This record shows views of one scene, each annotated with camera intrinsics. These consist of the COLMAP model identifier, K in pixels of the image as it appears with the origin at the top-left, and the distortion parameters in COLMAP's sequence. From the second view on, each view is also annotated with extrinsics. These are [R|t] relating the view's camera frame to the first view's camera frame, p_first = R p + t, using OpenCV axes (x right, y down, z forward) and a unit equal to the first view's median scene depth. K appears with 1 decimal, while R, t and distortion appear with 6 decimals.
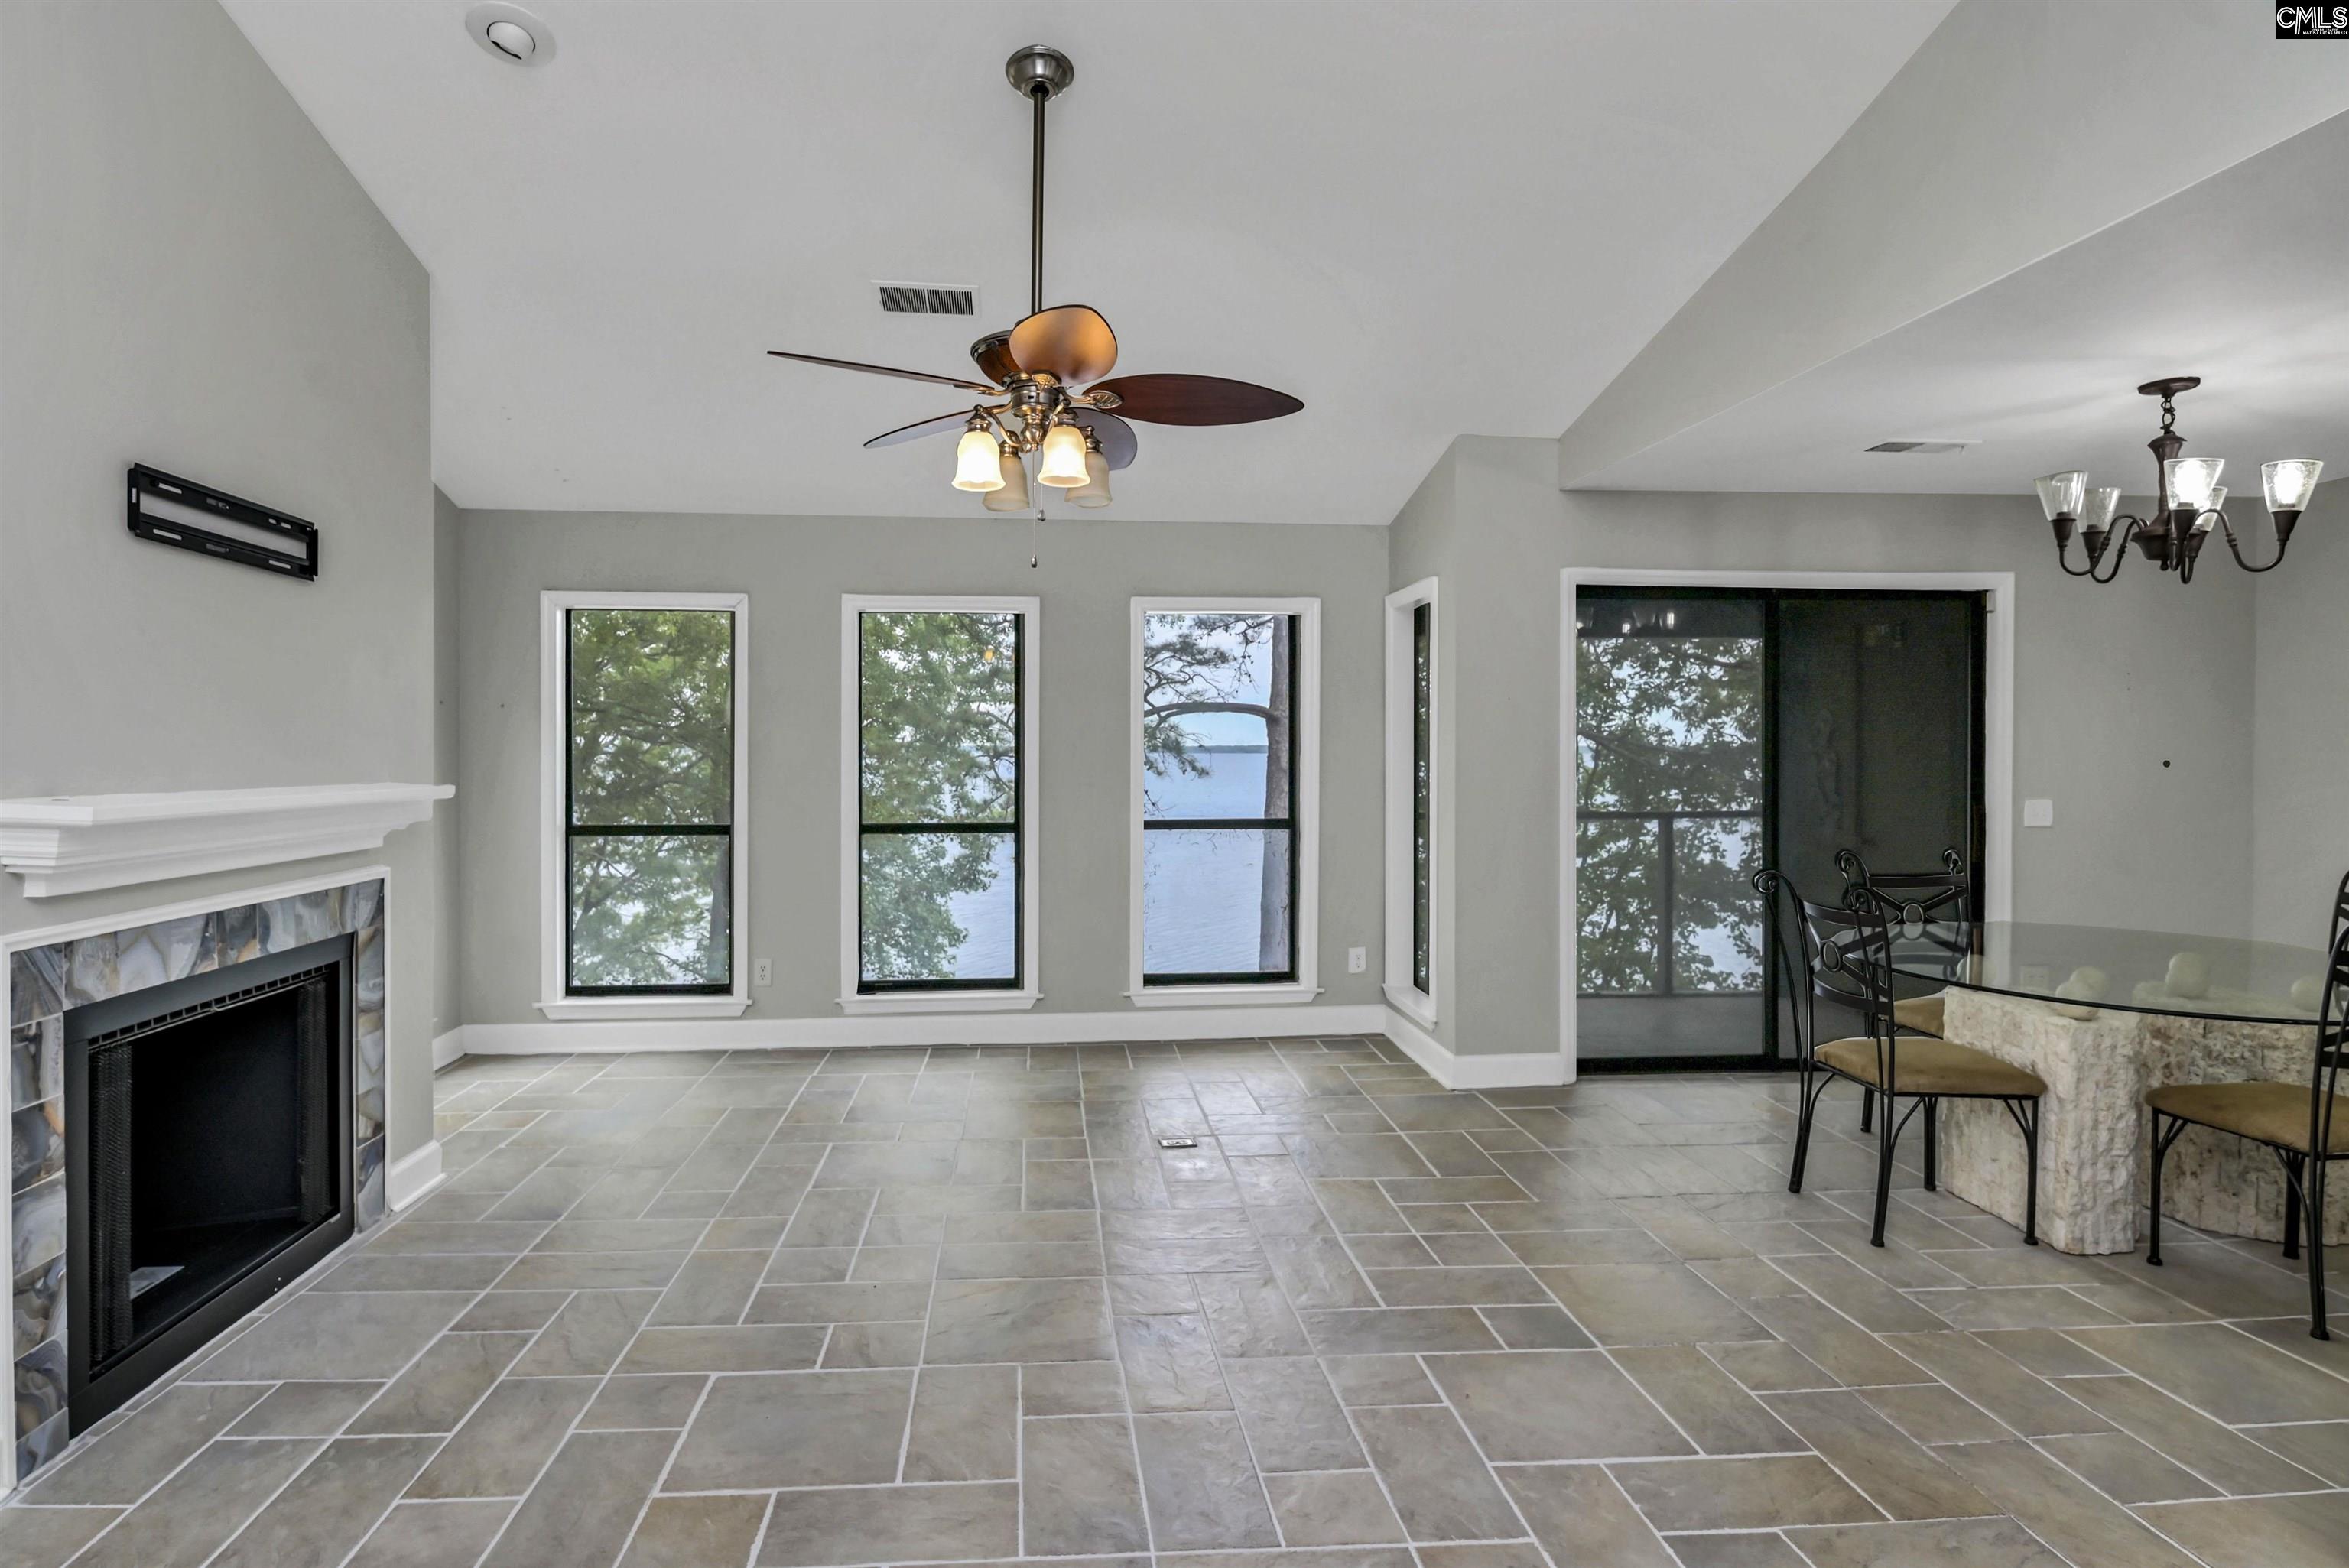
lens RADIAL K [[1244.6, 0, 1116.3], [0, 1244.6, 767.3], [0, 0, 1]] dist [0.011508, -0.013930]
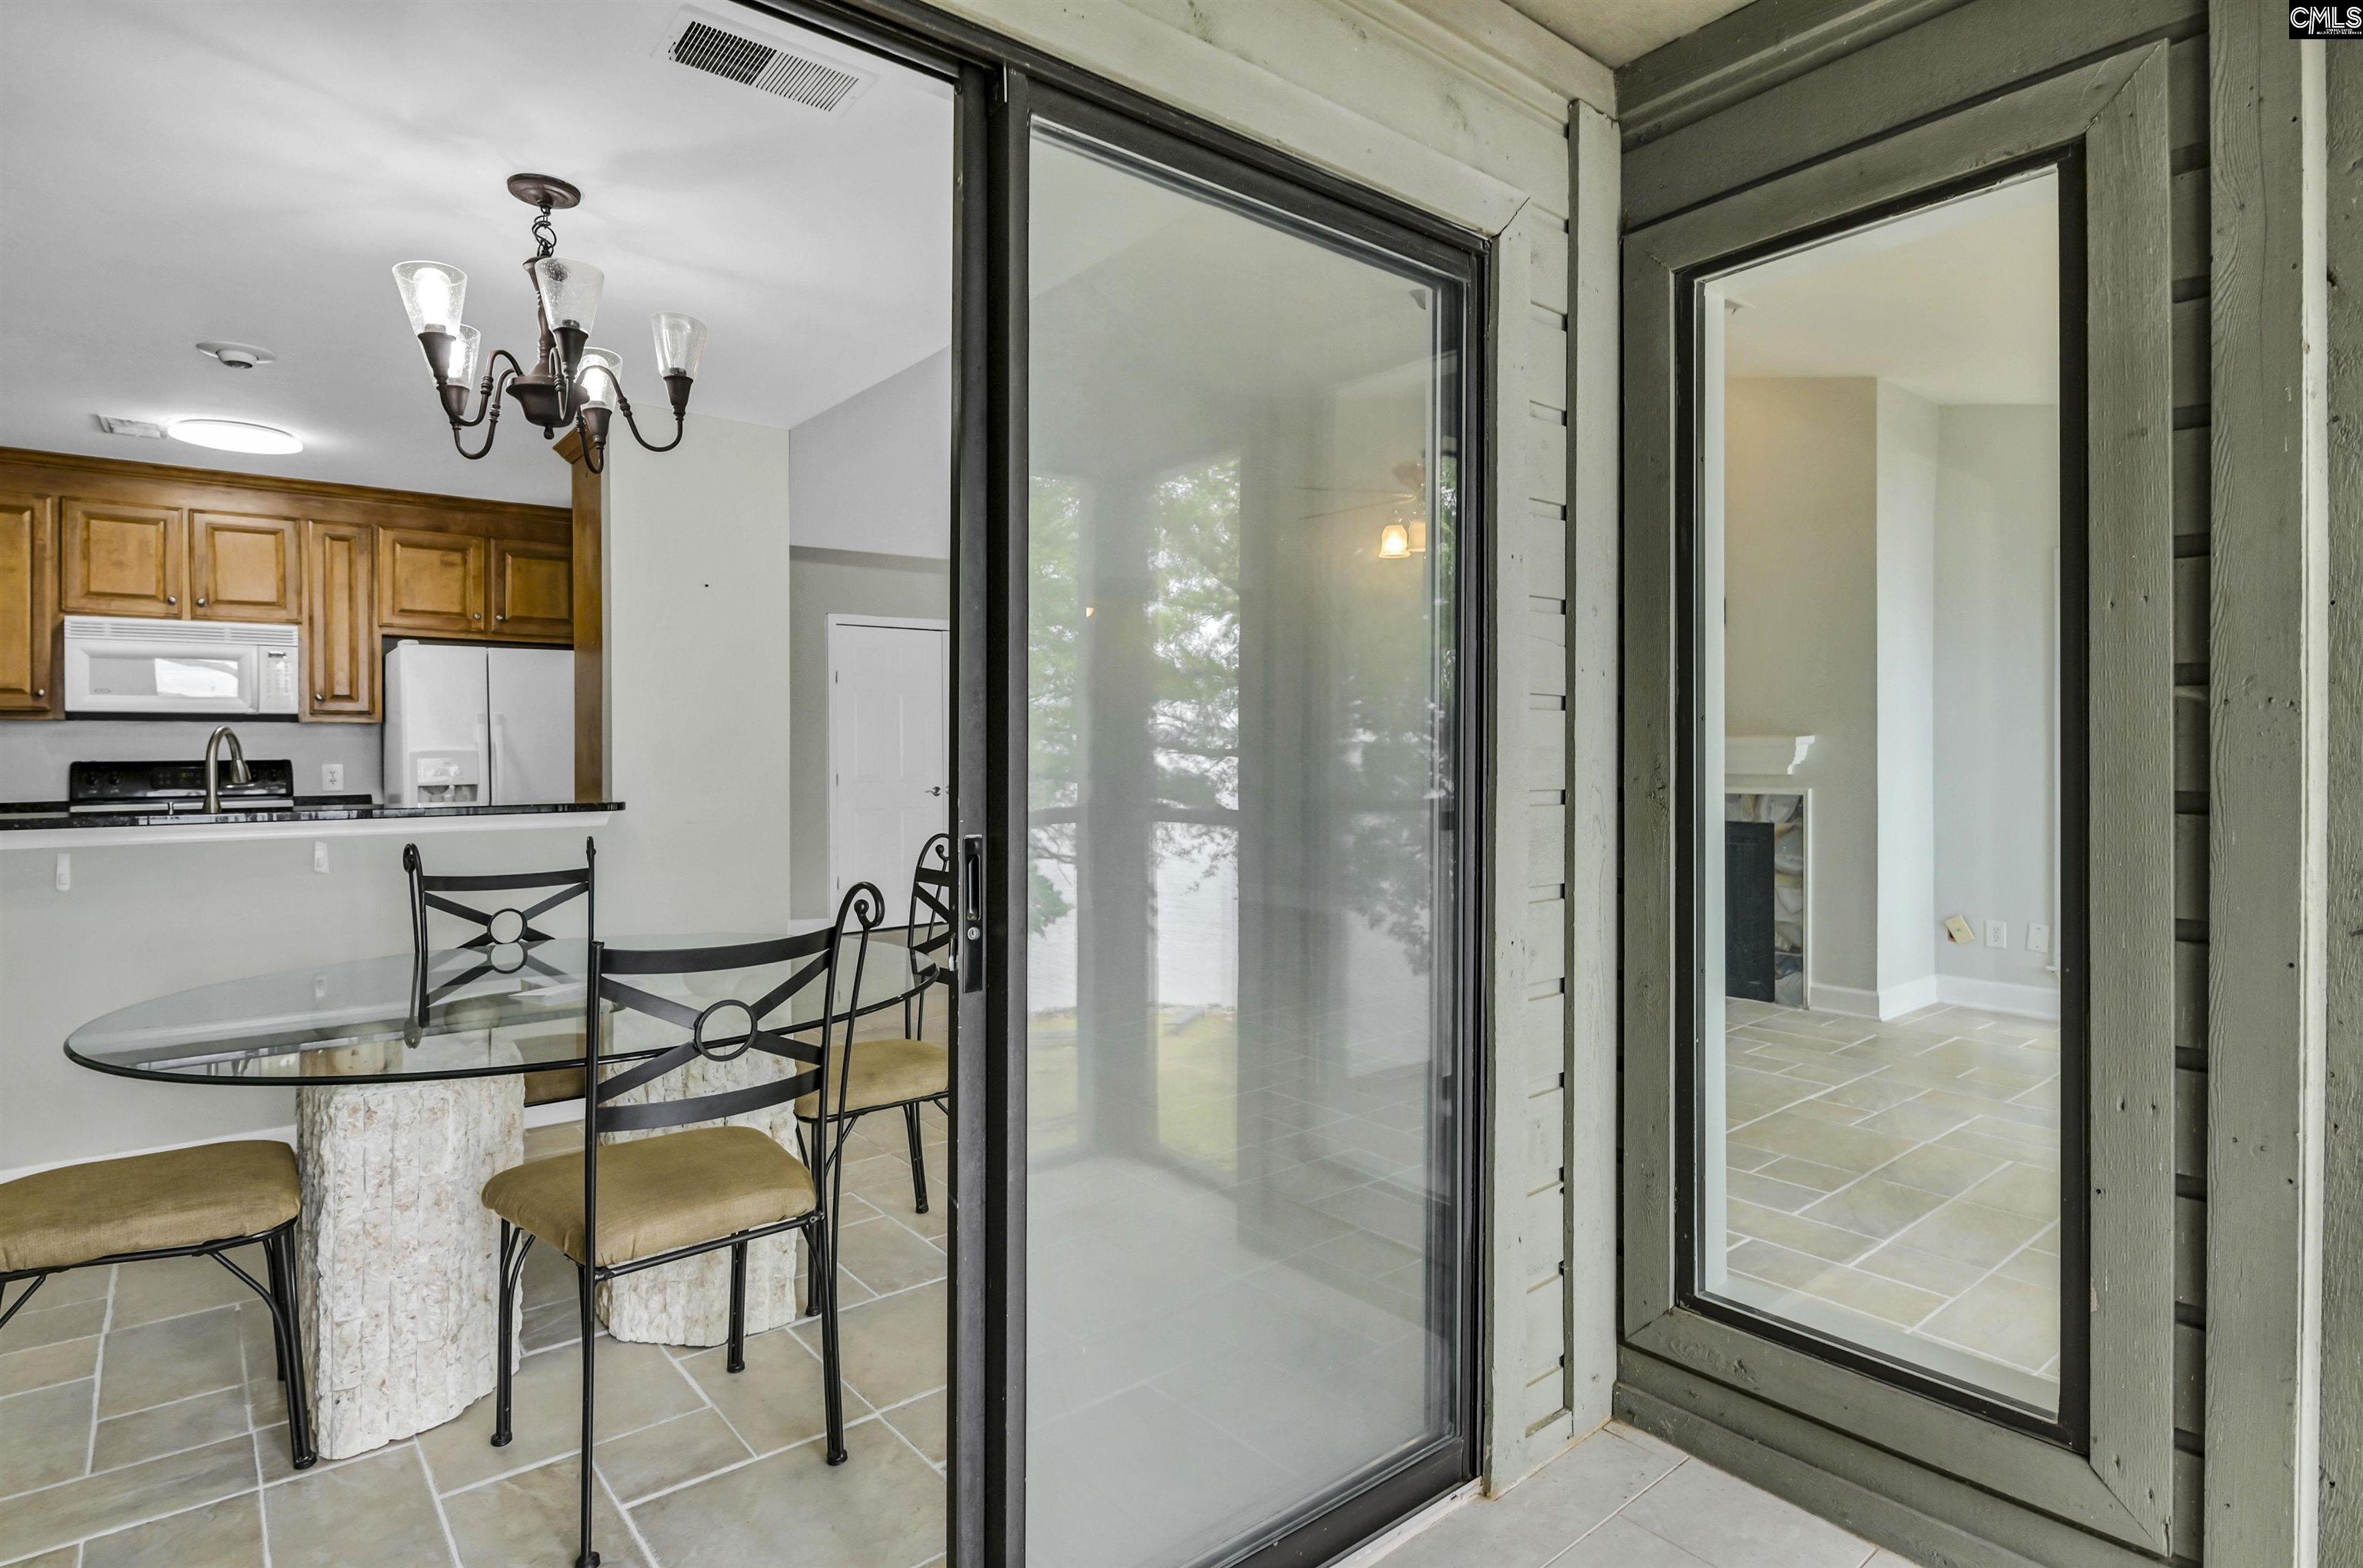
lens RADIAL K [[1195.1, 0, 1187.7], [0, 1195.1, 751.4], [0, 0, 1]] dist [0.005327, -0.007911]
pose [[-0.822318, 0.002491, -0.569023, 0.981993], [-0.004292, 0.999935, 0.010581, 0.020767], [0.569012, 0.011143, -0.822254, 1.909500]]
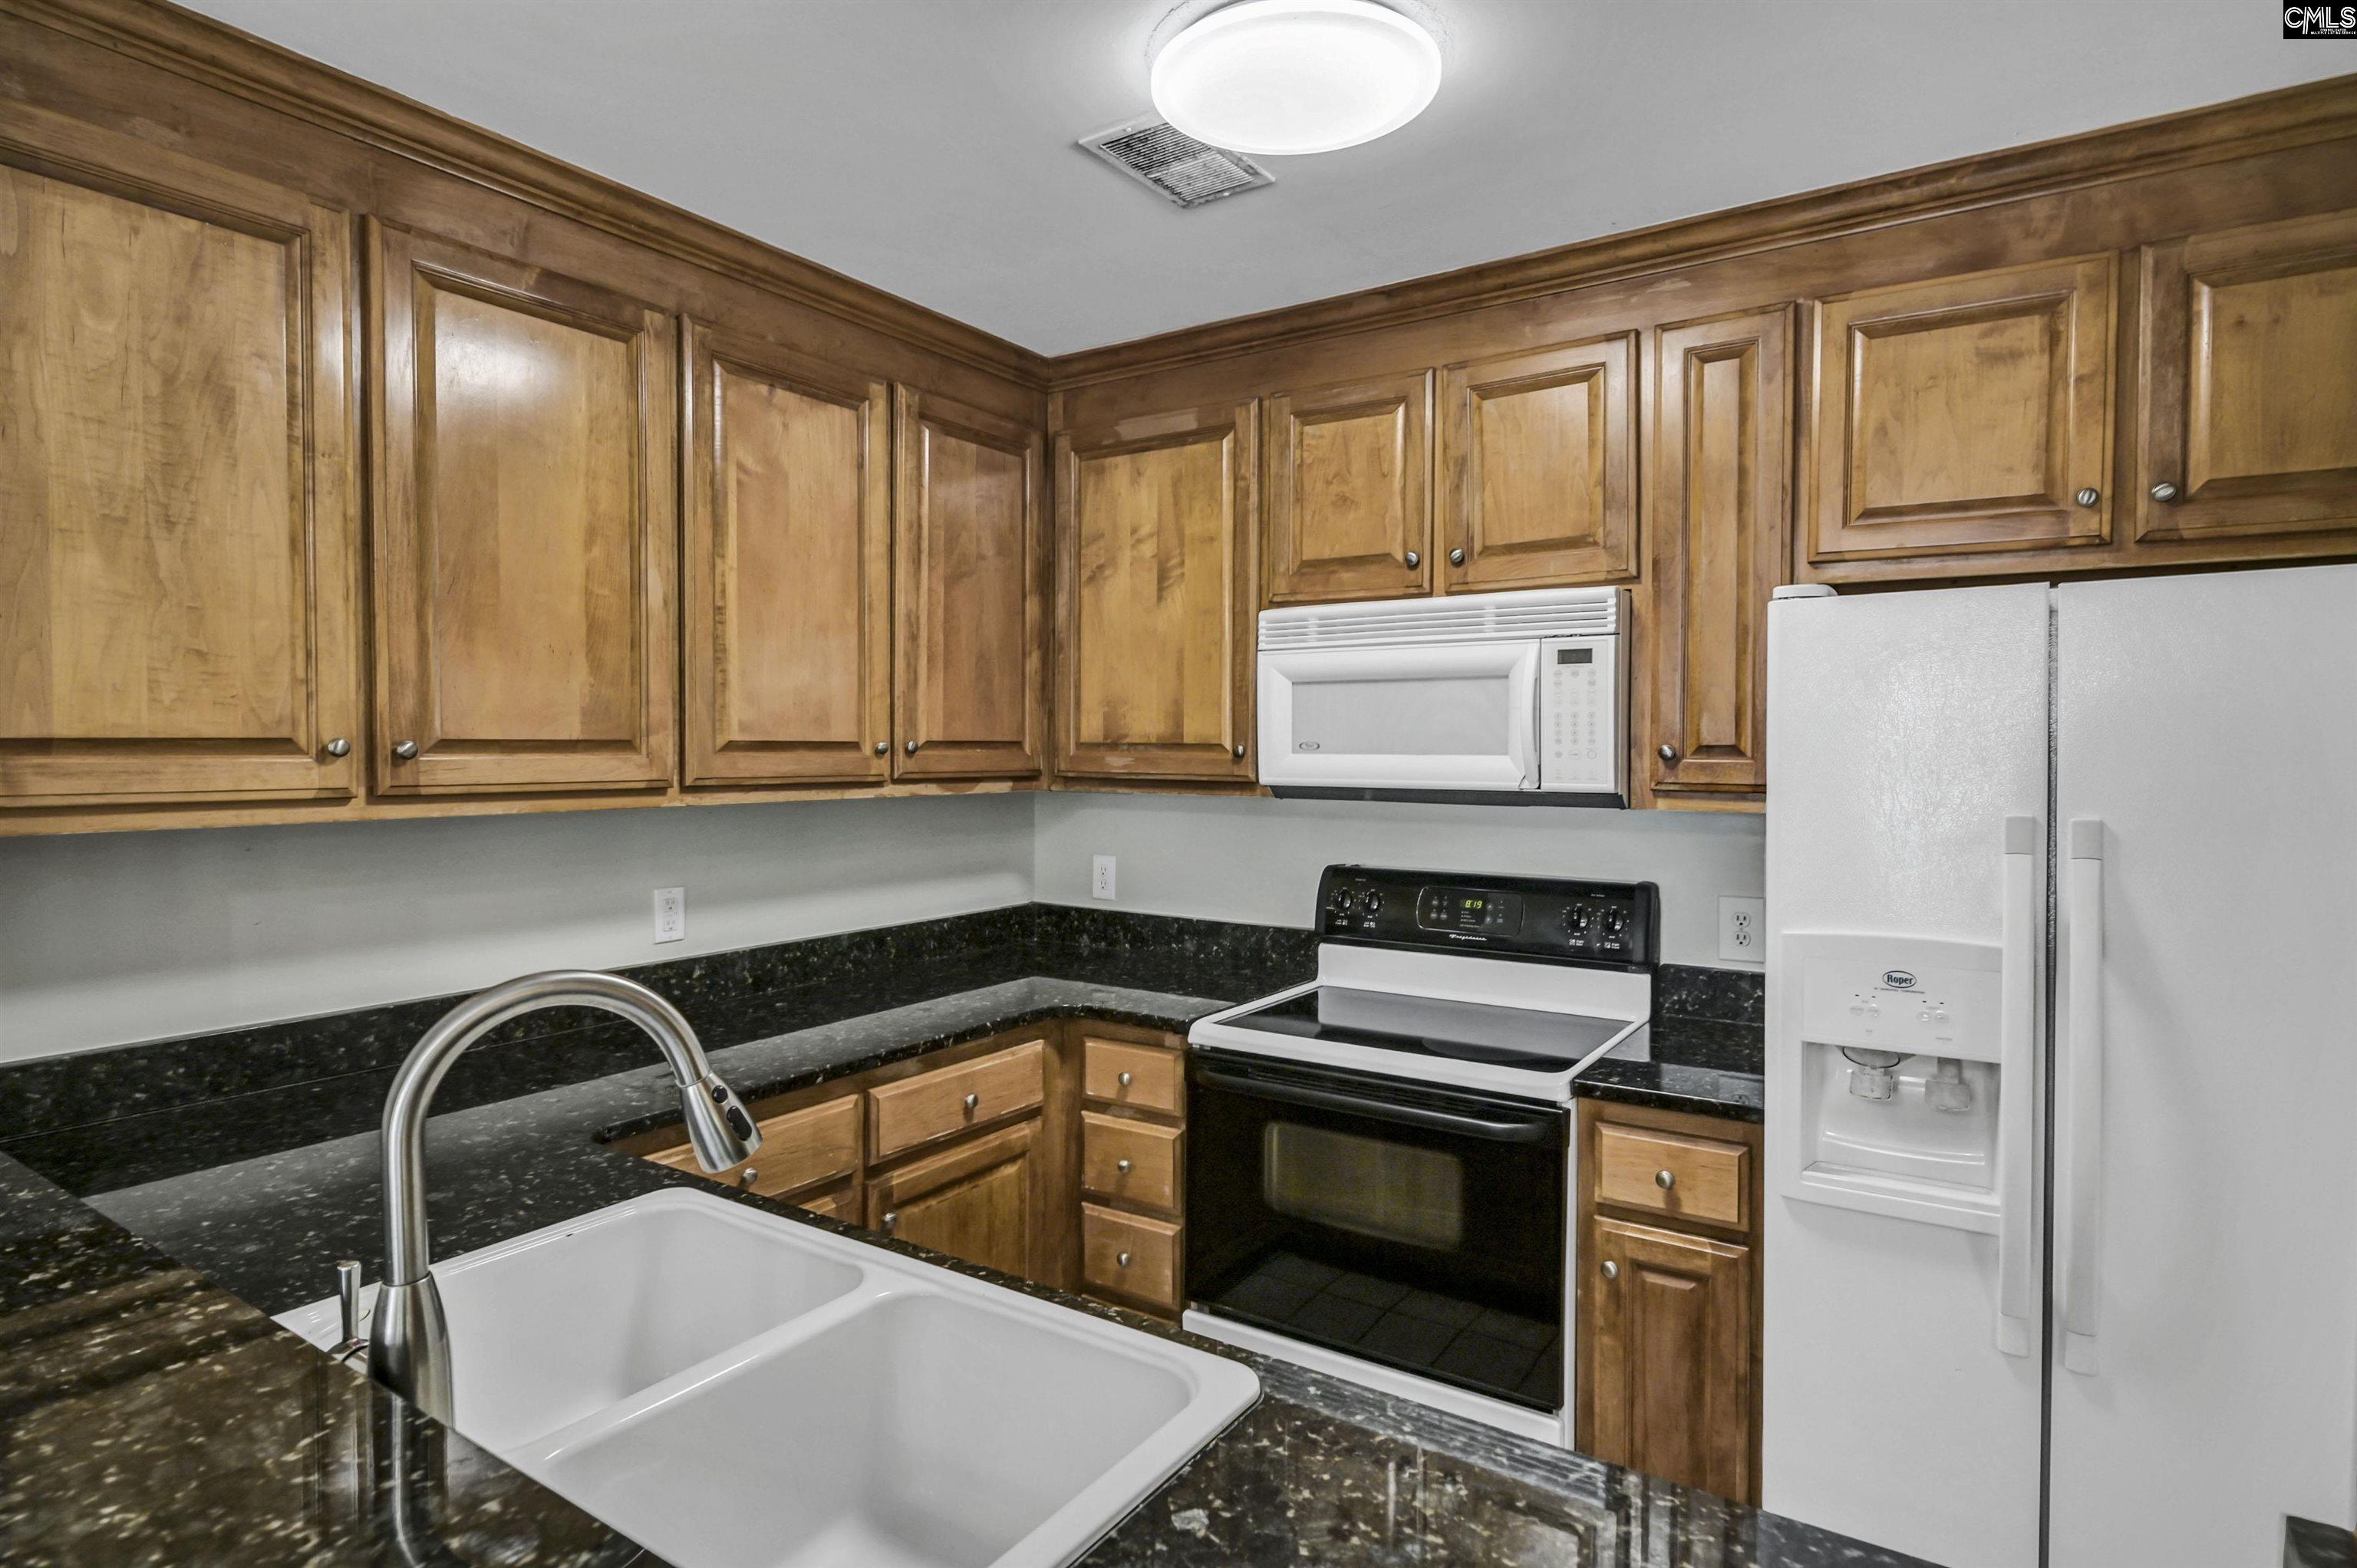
lens RADIAL K [[1240.2, 0, 1168.4], [0, 1240.2, 788.7], [0, 0, 1]] dist [-0.000177, 0.000673]
pose [[-0.775584, -0.027428, 0.630649, 0.805324], [-0.001023, 0.999109, 0.042195, -0.038257], [-0.631244, 0.032081, -0.774921, 0.639326]]
